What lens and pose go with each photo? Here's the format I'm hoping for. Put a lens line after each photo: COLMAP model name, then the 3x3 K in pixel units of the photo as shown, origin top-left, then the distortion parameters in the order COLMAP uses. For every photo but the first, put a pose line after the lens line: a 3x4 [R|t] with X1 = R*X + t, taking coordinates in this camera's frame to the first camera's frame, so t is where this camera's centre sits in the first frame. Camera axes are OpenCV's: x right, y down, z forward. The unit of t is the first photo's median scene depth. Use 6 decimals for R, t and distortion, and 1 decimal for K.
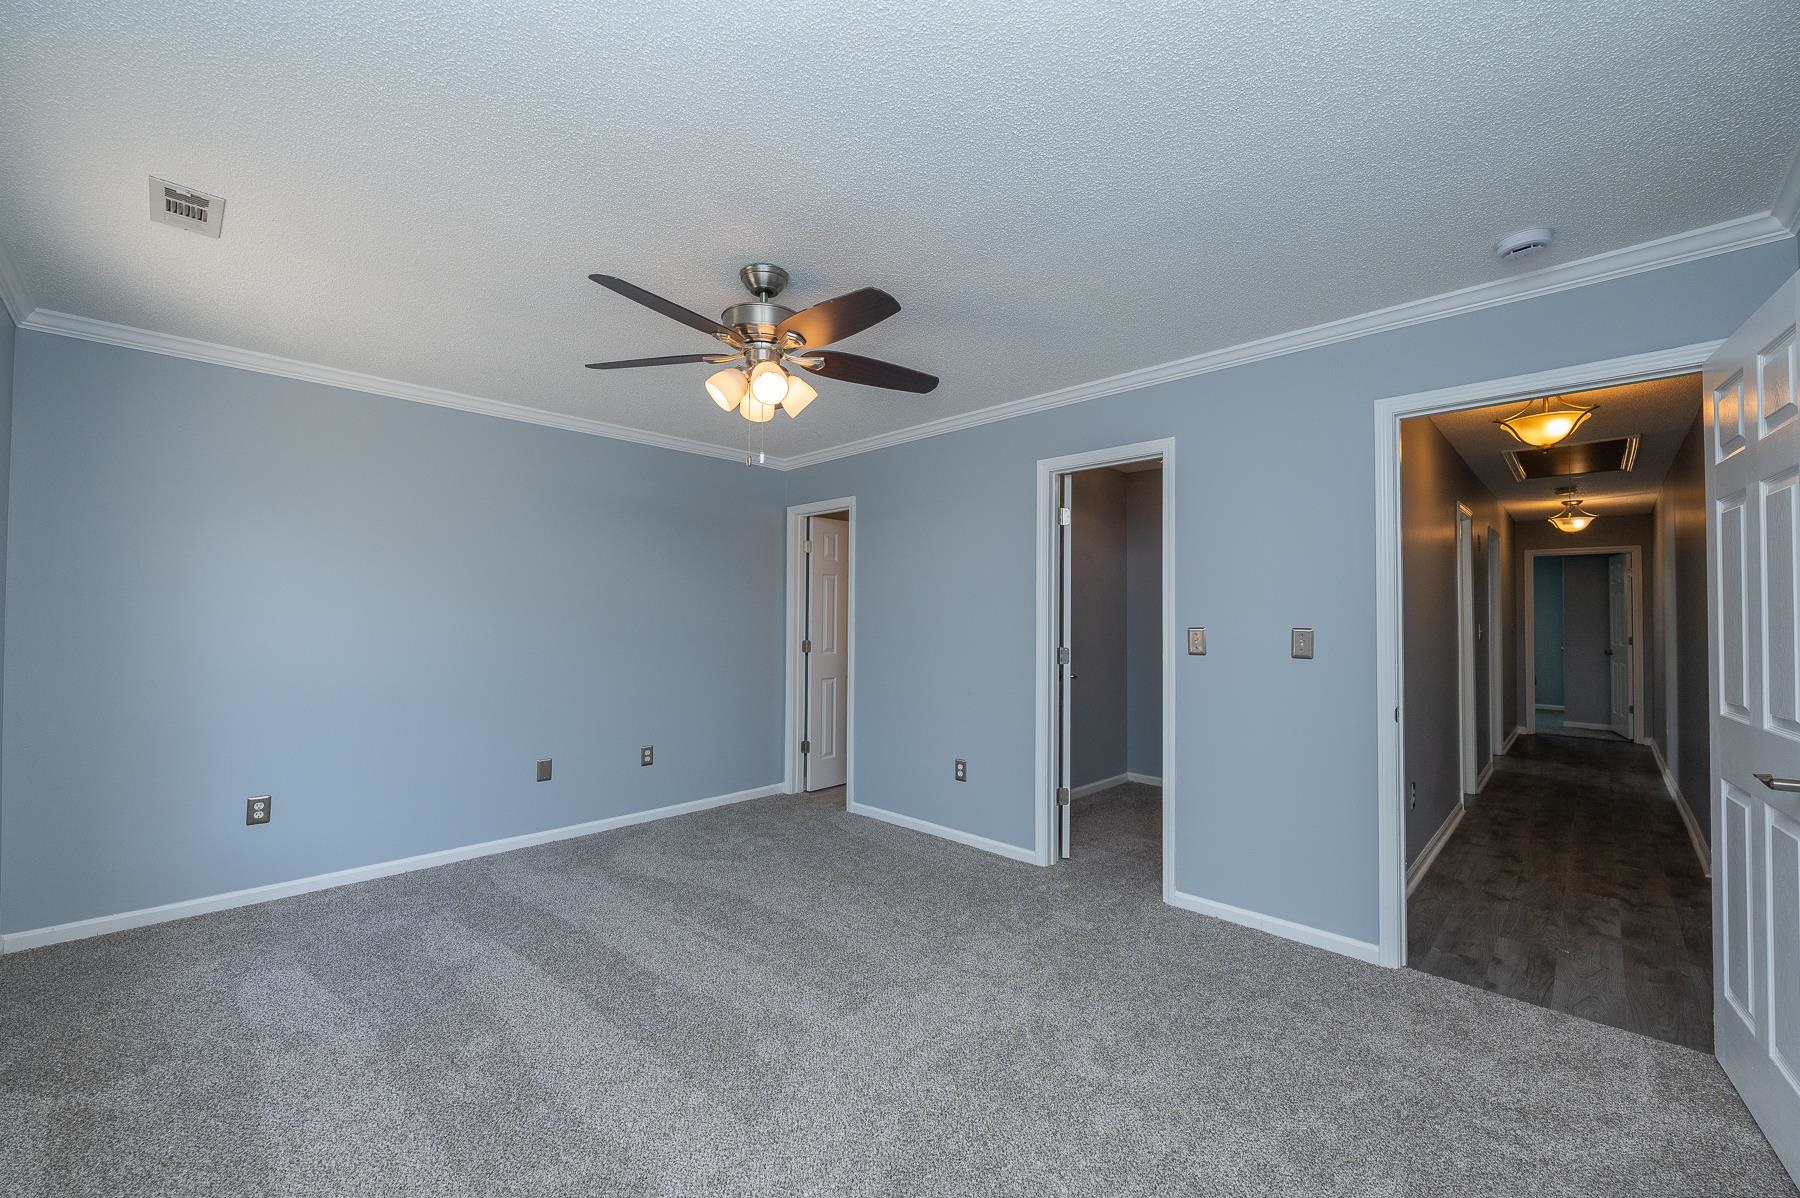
lens RADIAL K [[700.8, 0, 877.0], [0, 700.8, 605.7], [0, 0, 1]] dist [-0.002083, -0.000014]
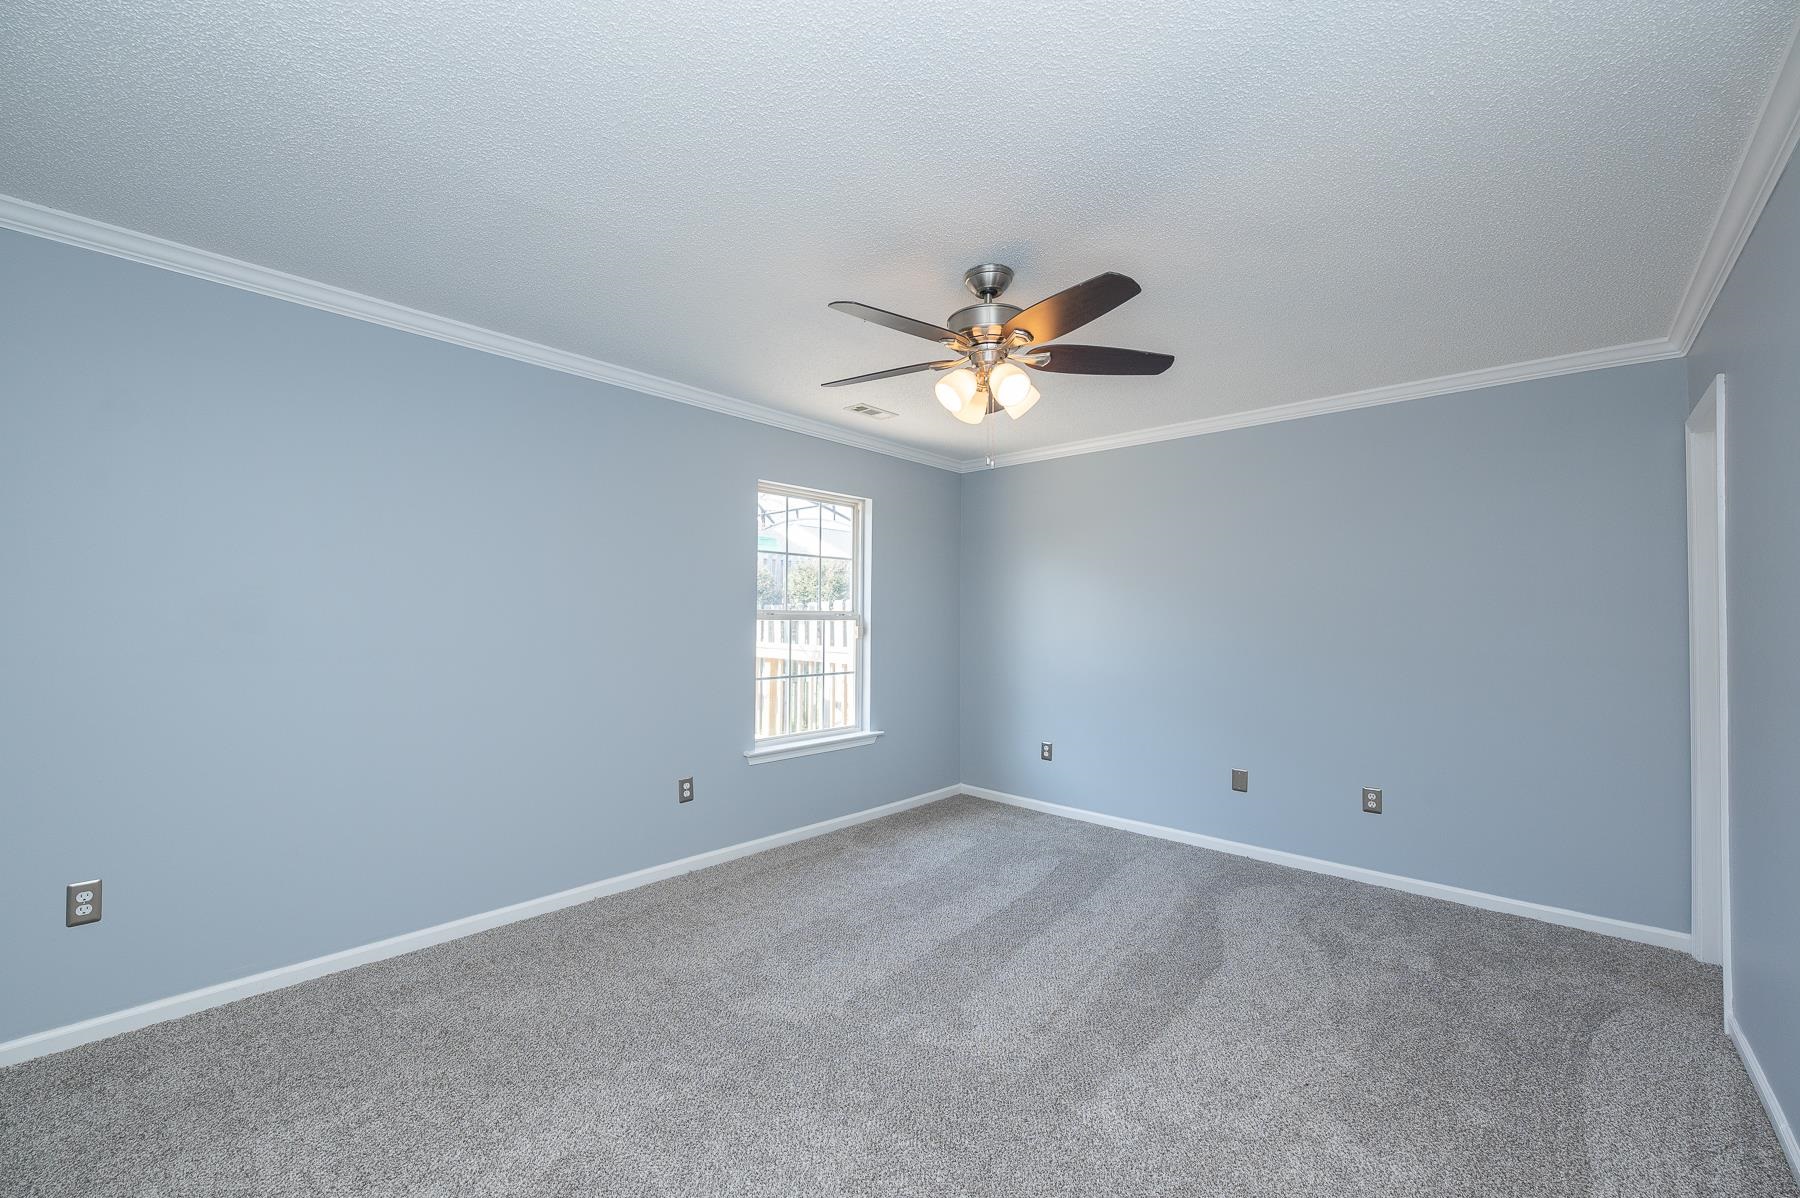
lens RADIAL K [[720.6, 0, 922.2], [0, 720.6, 607.4], [0, 0, 1]] dist [0.000172, 0.000243]
pose [[0.071324, -0.018007, -0.997291, 0.621711], [0.006470, 0.999824, -0.017590, 0.010526], [0.997432, -0.005198, 0.071428, 0.605417]]
